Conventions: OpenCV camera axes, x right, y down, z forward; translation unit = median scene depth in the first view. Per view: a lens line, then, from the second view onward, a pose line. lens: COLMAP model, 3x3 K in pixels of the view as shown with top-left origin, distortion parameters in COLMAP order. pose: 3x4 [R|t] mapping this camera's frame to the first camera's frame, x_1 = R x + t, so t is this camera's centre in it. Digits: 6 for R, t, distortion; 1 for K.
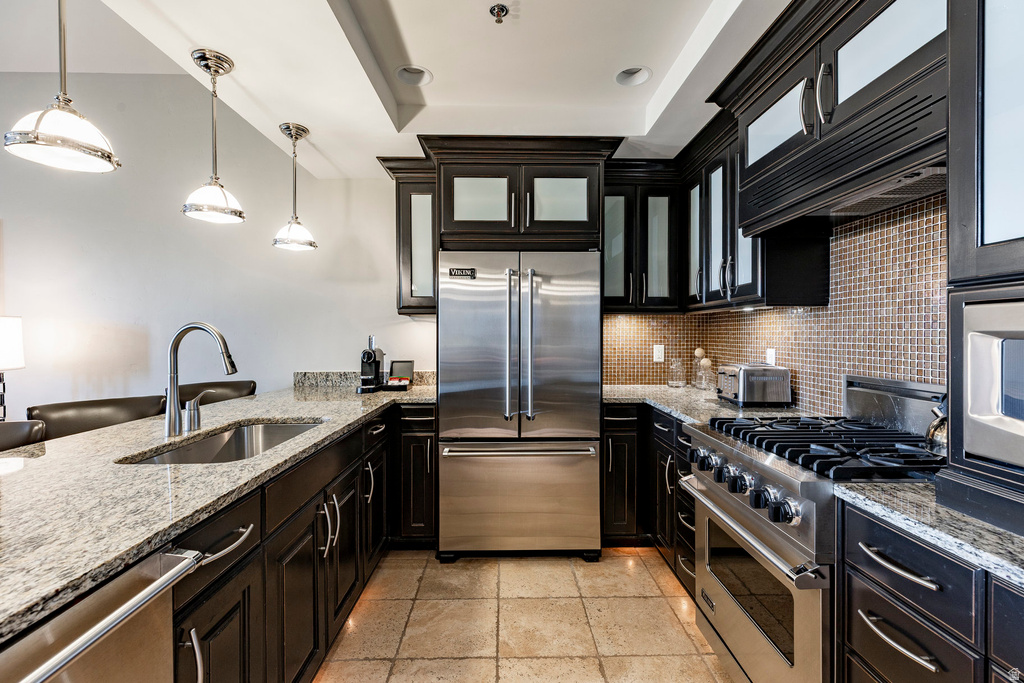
lens RADIAL K [[466.9, 0, 517.1], [0, 466.9, 338.8], [0, 0, 1]] dist [0.000070, -0.000528]
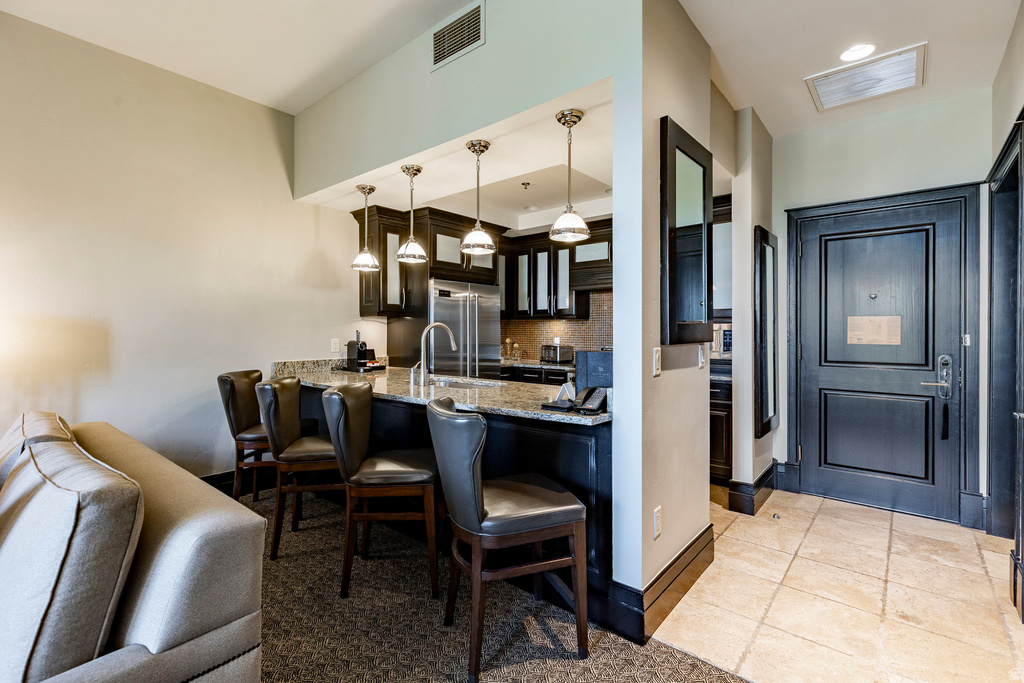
lens RADIAL K [[487.3, 0, 515.6], [0, 487.3, 334.6], [0, 0, 1]] dist [-0.002191, -0.000207]
pose [[0.645067, -0.003270, 0.764119, -1.341314], [0.004779, 0.999989, 0.000245, 0.006112], [-0.764111, 0.003494, 0.645075, -0.322322]]
